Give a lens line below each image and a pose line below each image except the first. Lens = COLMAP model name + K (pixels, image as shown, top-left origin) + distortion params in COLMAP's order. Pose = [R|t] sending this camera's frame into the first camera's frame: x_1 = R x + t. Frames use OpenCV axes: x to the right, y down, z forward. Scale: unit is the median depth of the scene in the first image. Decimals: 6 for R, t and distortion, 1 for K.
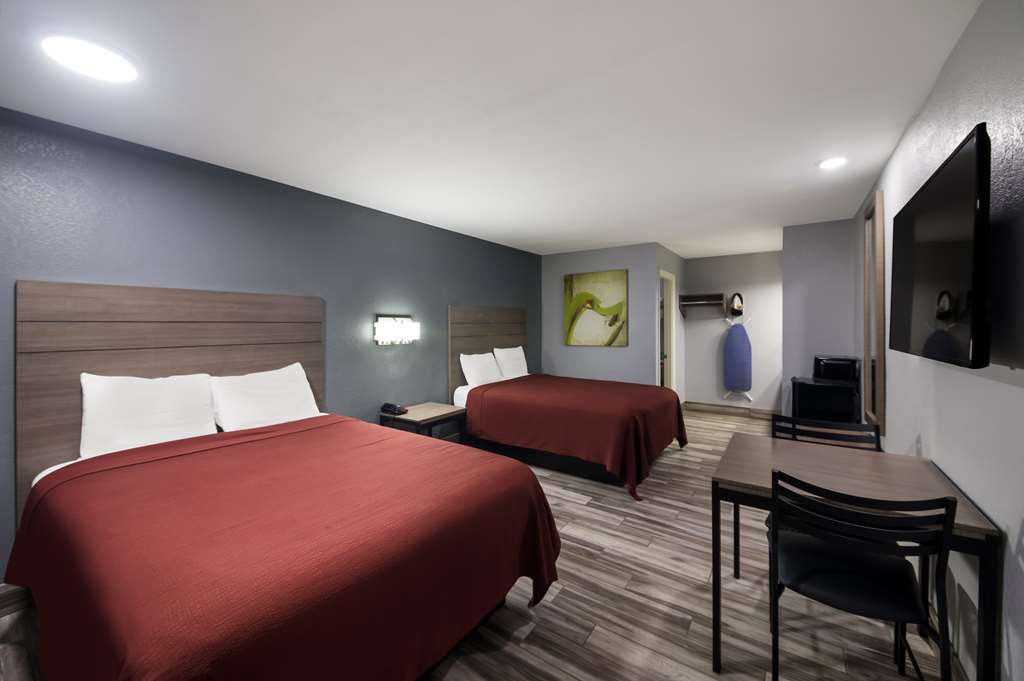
lens RADIAL K [[392.5, 0, 512.0], [0, 392.5, 340.5], [0, 0, 1]] dist [0.000185, -0.000063]
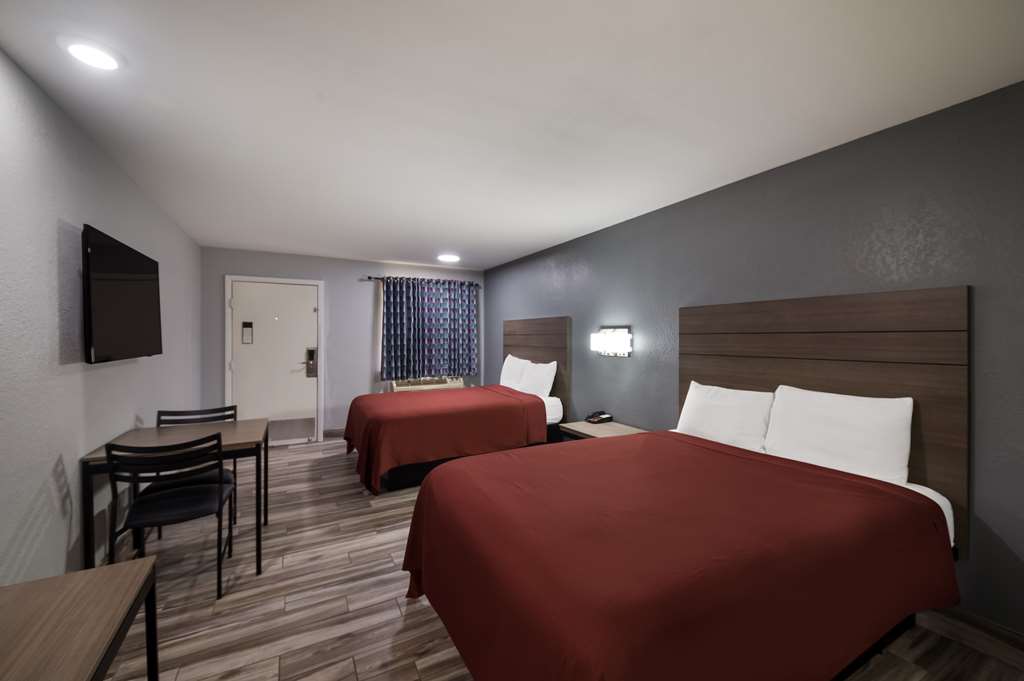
lens RADIAL K [[403.3, 0, 512.0], [0, 403.3, 340.5], [0, 0, 1]] dist [0.013024, -0.000115]
pose [[-0.442960, 0.015319, -0.896411, 1.112742], [-0.030875, 0.999000, 0.032329, -0.082052], [0.896010, 0.041997, -0.442044, 1.851086]]
